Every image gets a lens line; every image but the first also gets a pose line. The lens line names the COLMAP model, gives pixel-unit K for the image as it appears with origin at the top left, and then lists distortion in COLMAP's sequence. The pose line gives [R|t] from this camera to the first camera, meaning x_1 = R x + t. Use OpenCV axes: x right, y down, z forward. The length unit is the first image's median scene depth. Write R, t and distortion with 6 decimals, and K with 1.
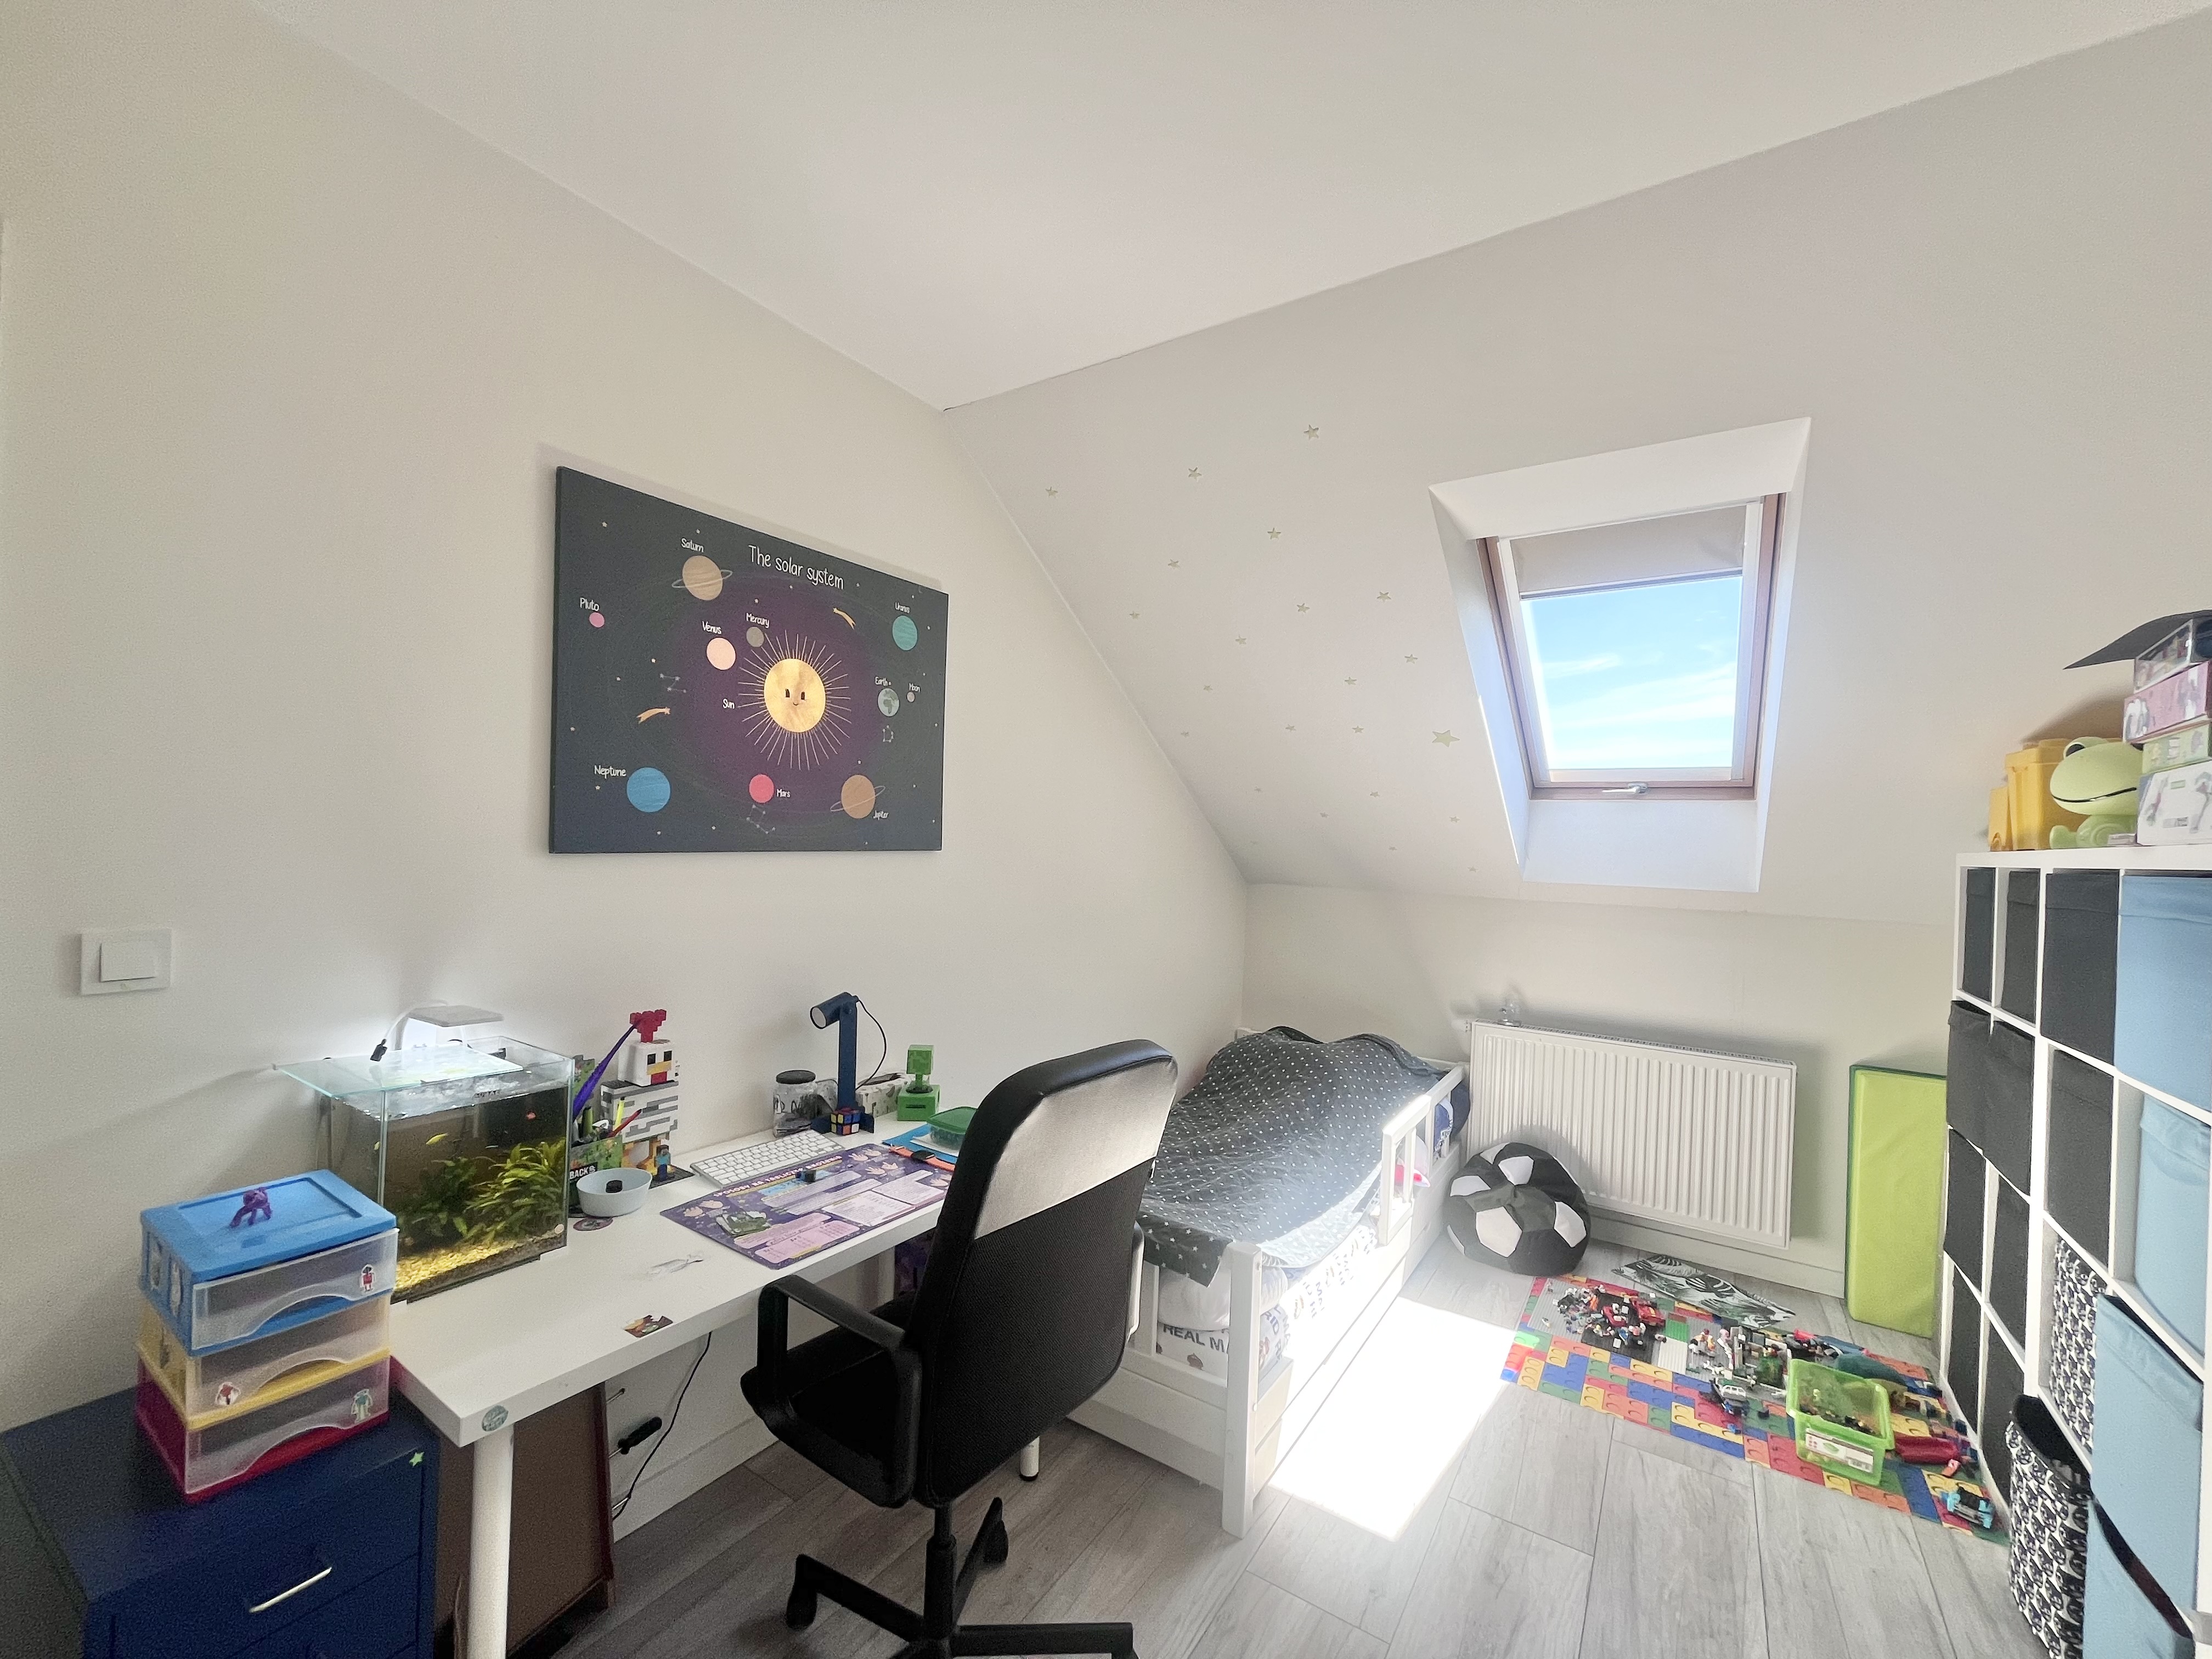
lens RADIAL K [[893.2, 0, 1103.3], [0, 893.2, 835.2], [0, 0, 1]] dist [-0.002954, 0.000149]
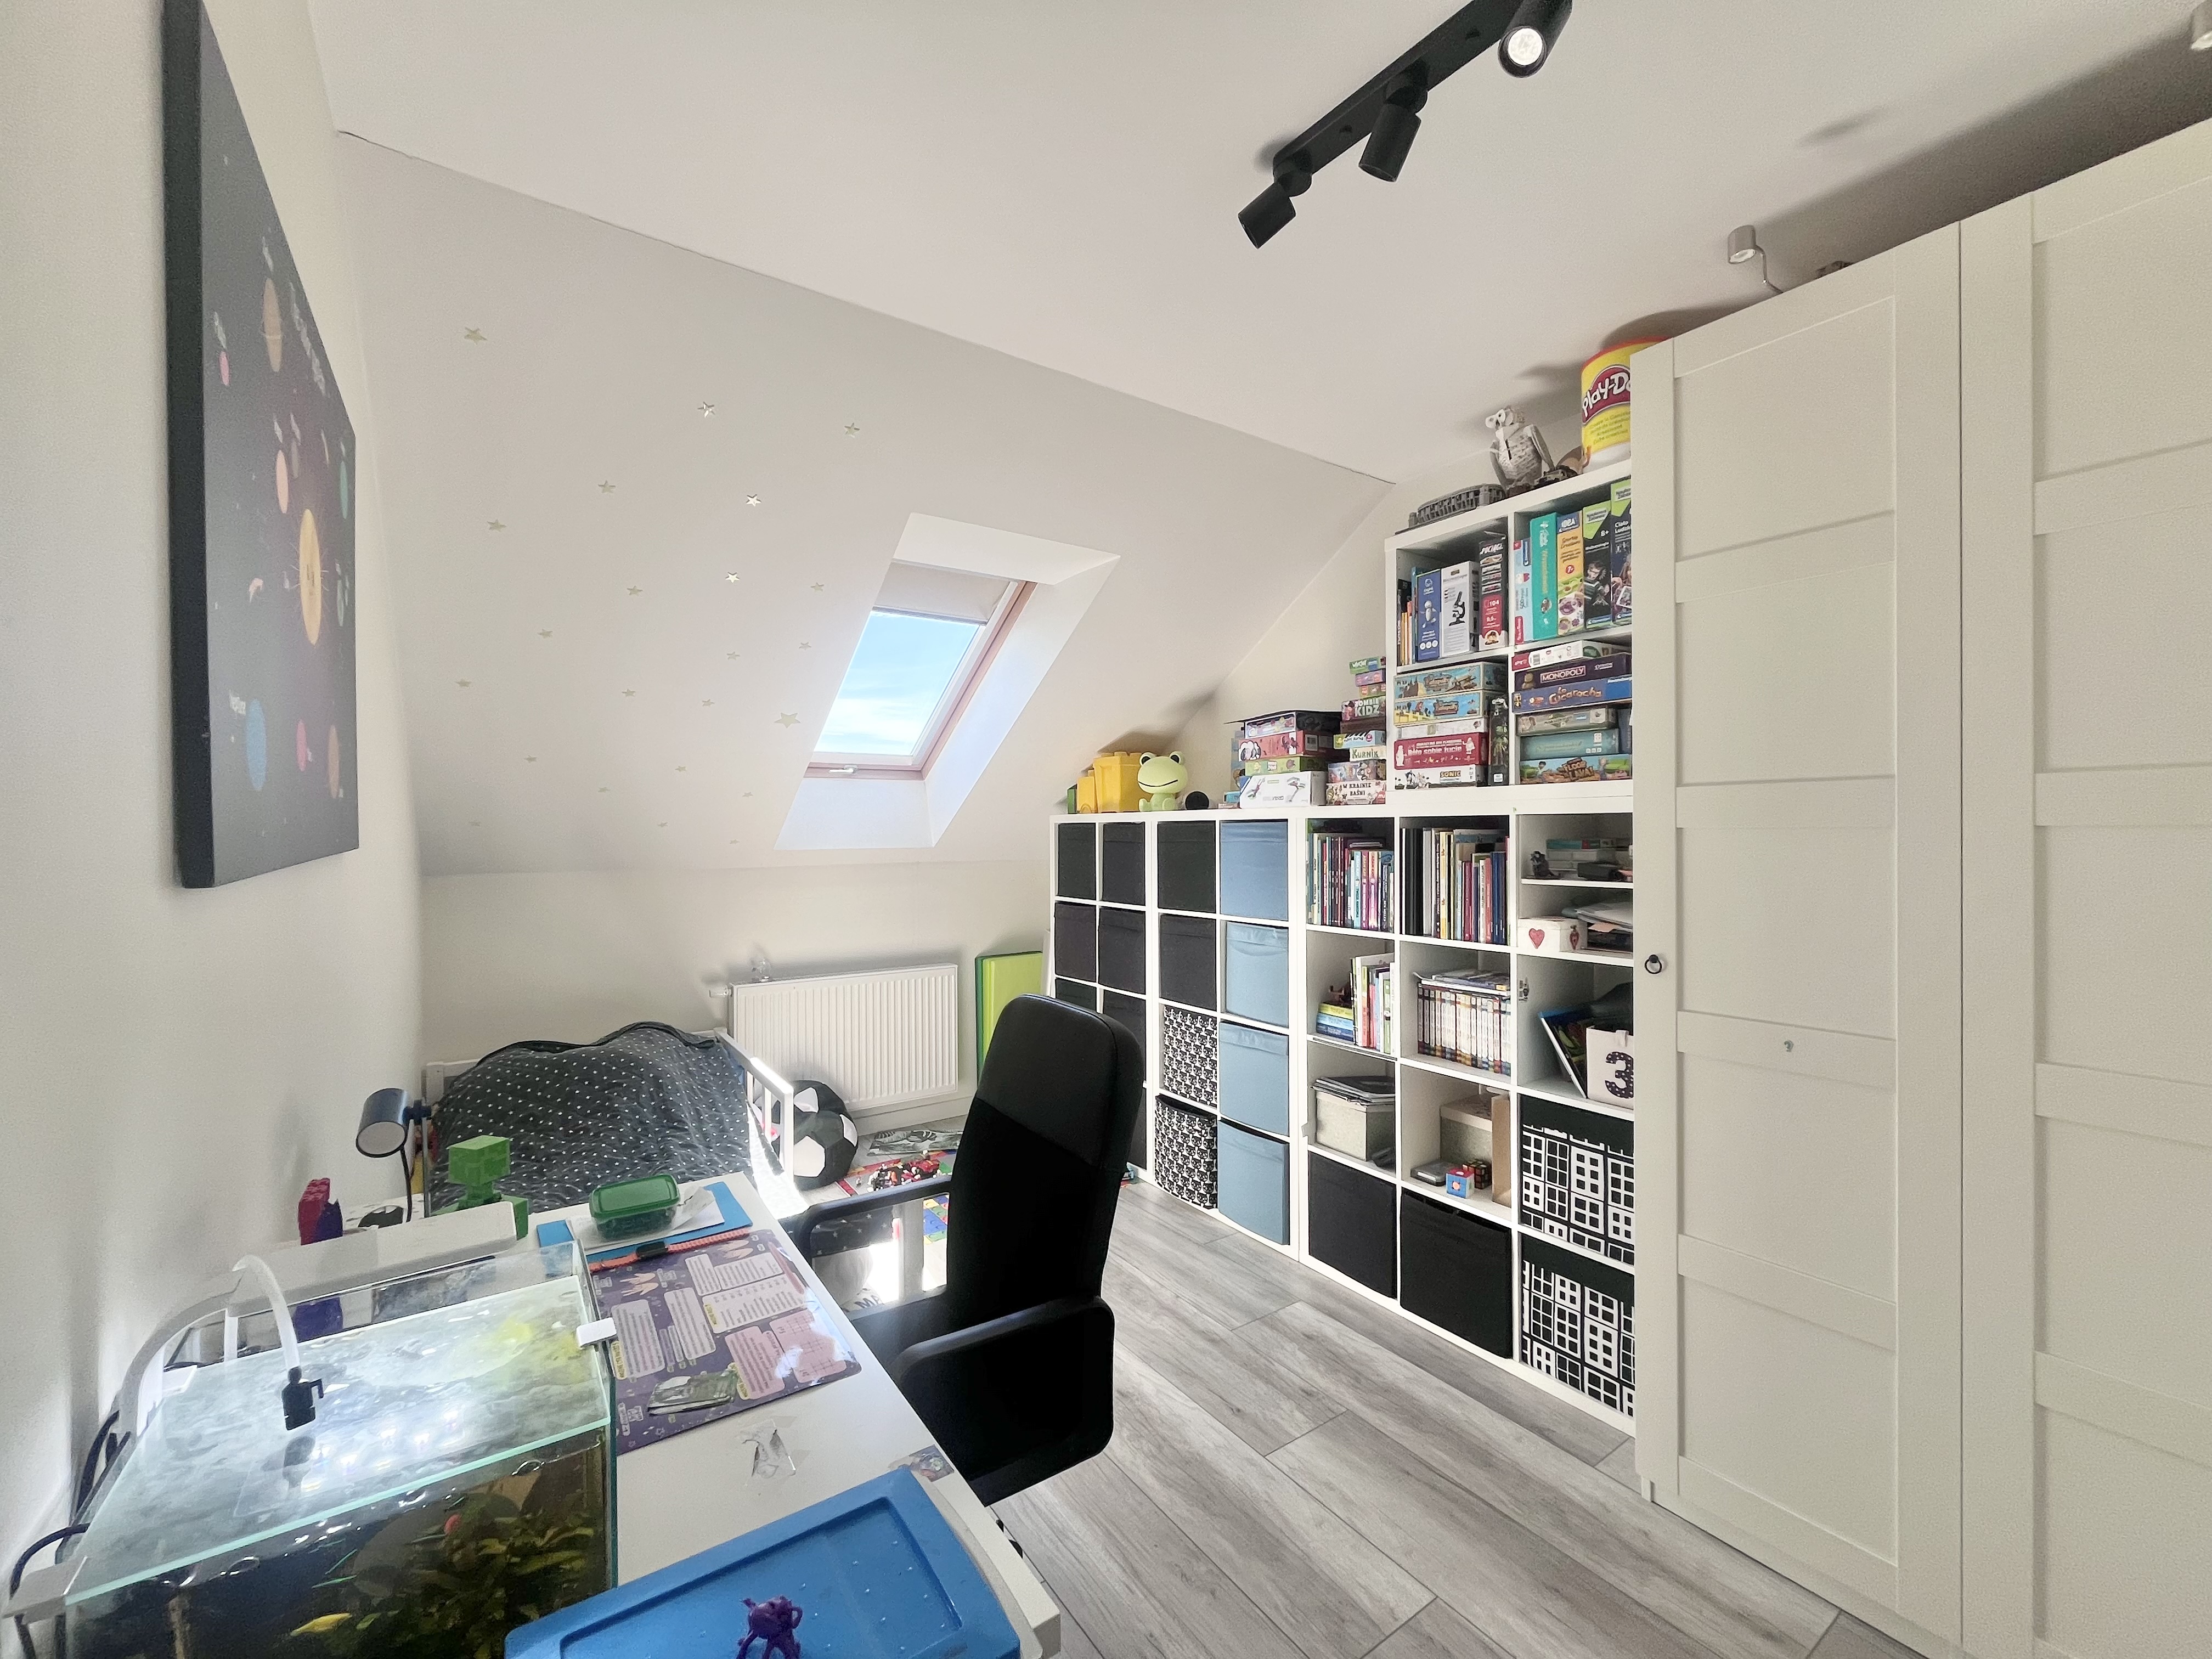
lens RADIAL K [[893.2, 0, 1104.4], [0, 893.2, 838.2], [0, 0, 1]] dist [-0.002954, 0.000149]
pose [[0.372184, -0.046155, 0.927011, -0.473671], [0.013111, 0.998925, 0.044472, -0.008294], [-0.928066, -0.004397, 0.372389, 0.240664]]
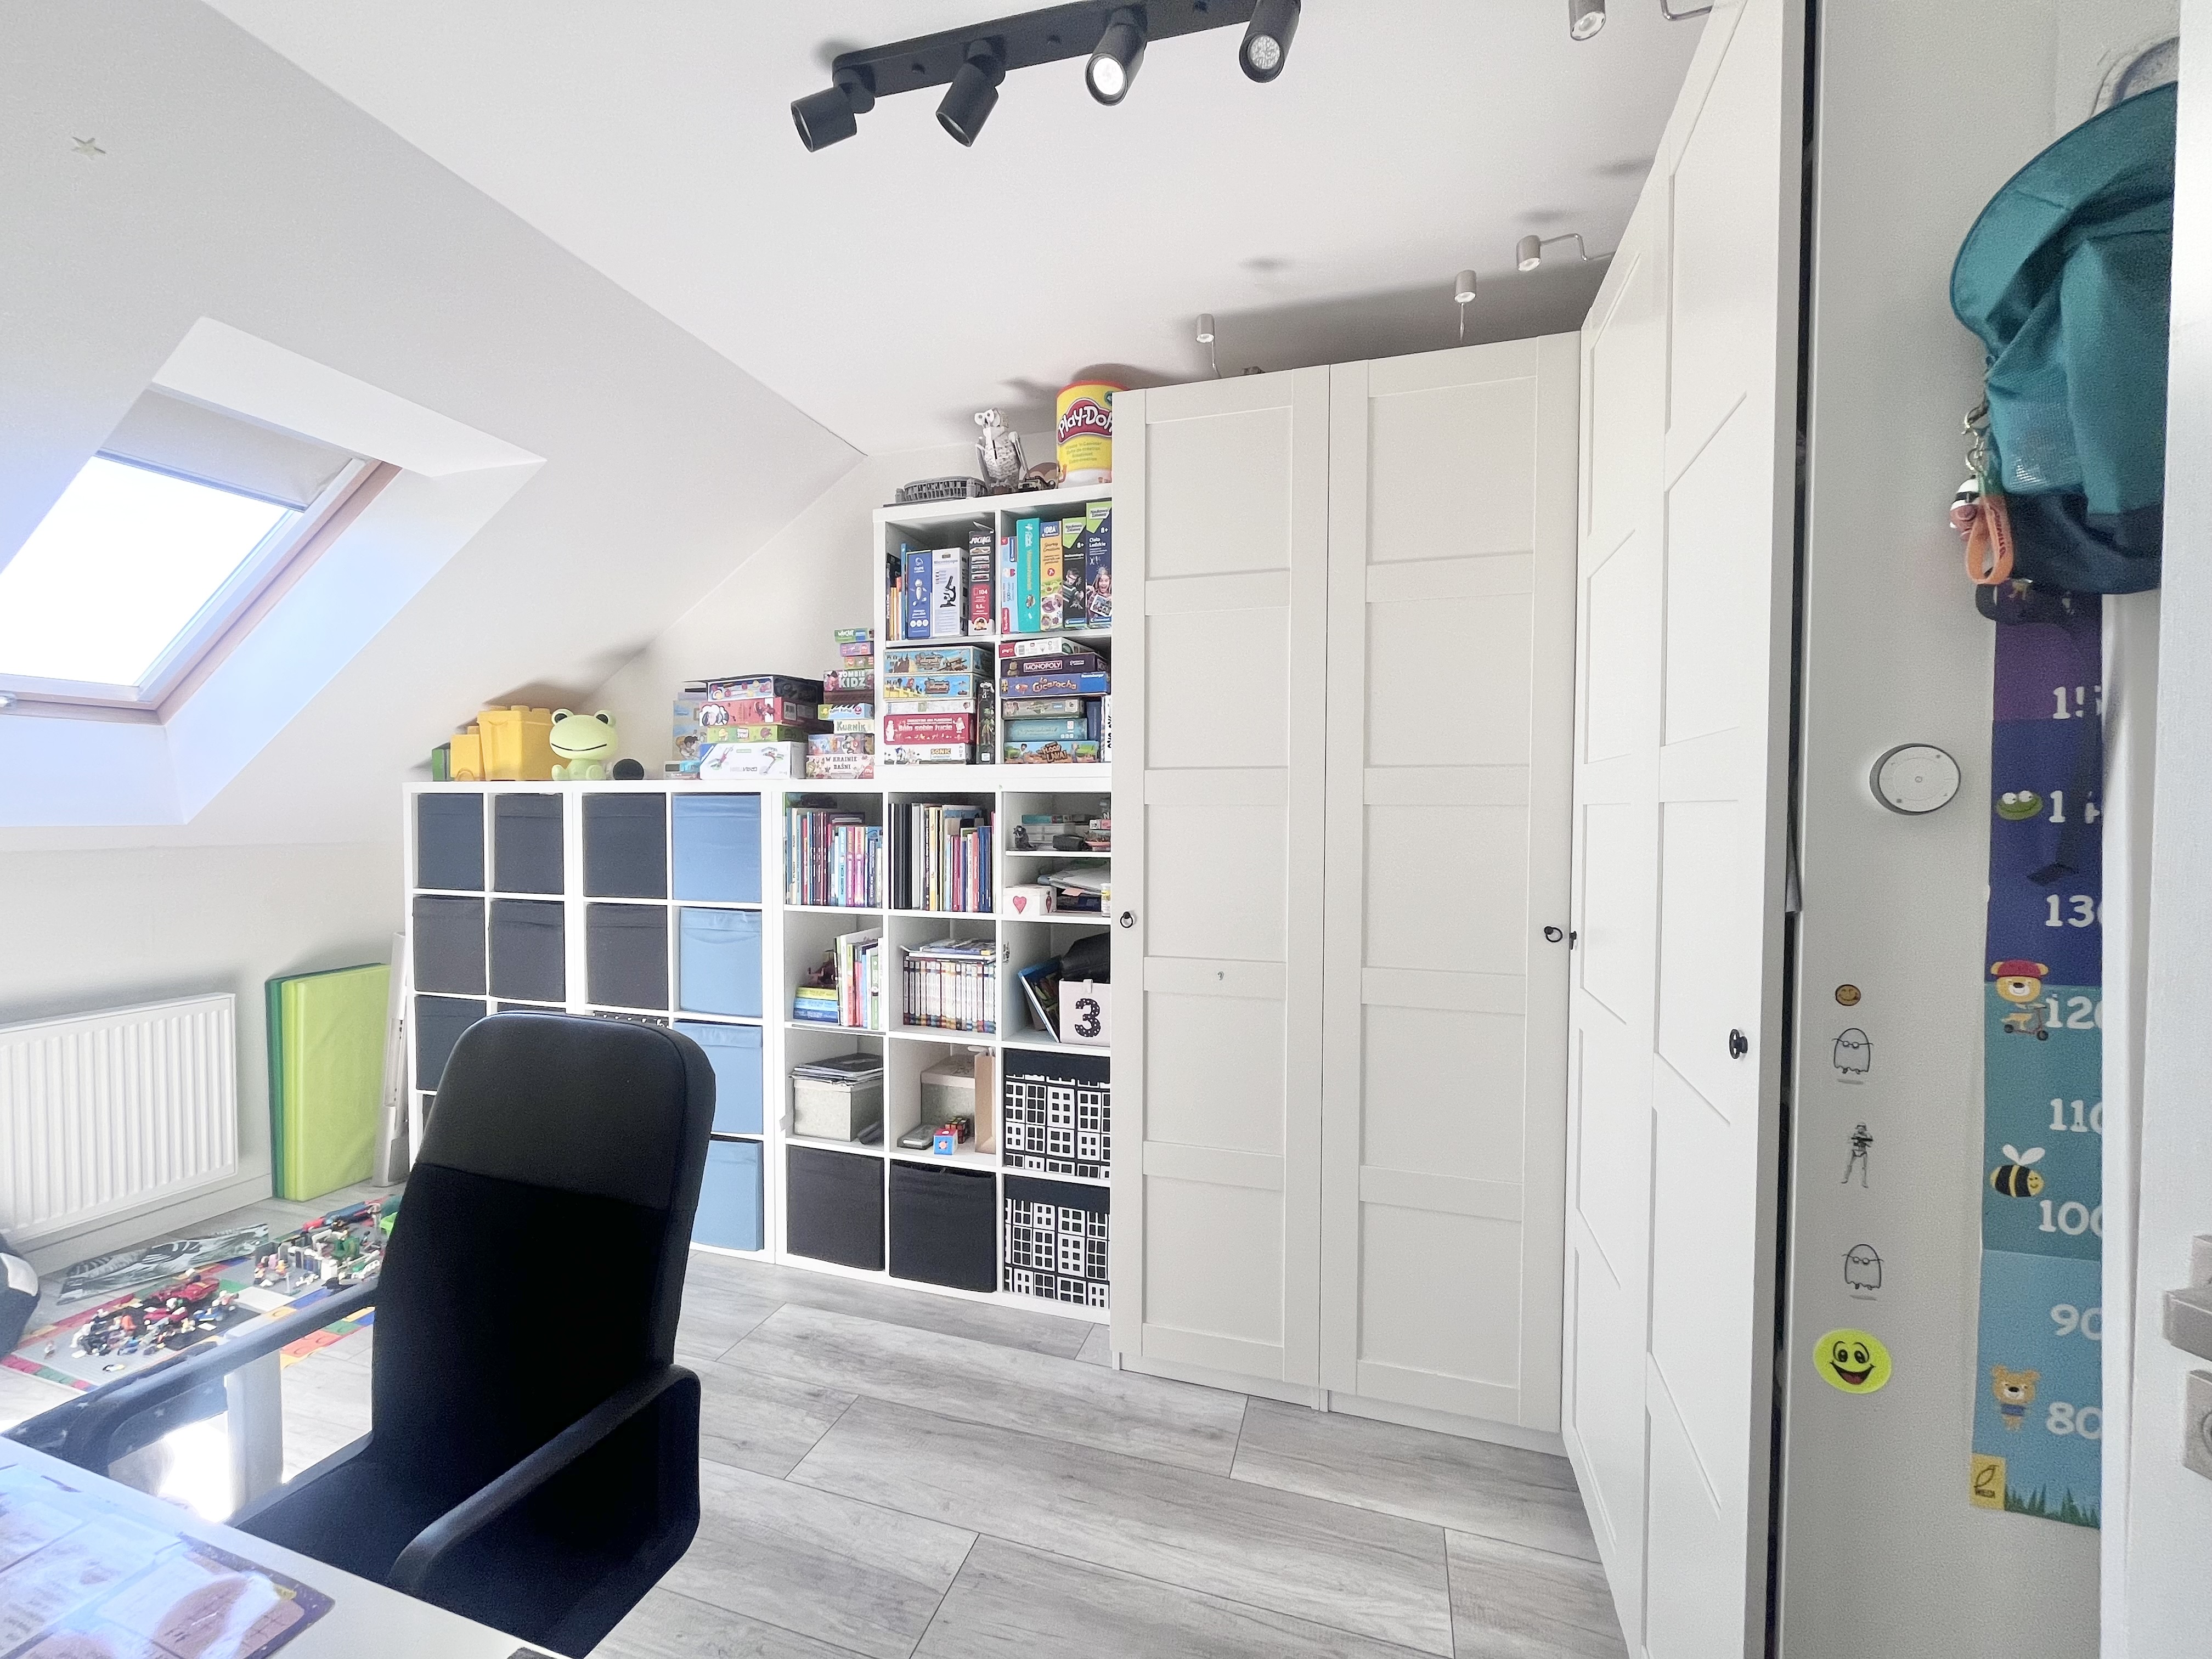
lens RADIAL K [[893.2, 0, 1098.2], [0, 893.2, 839.1], [0, 0, 1]] dist [-0.002954, 0.000149]
pose [[-0.275869, -0.066452, 0.958895, -0.453625], [-0.020799, 0.997786, 0.063163, 0.000119], [-0.960970, -0.002519, -0.276640, 0.342076]]
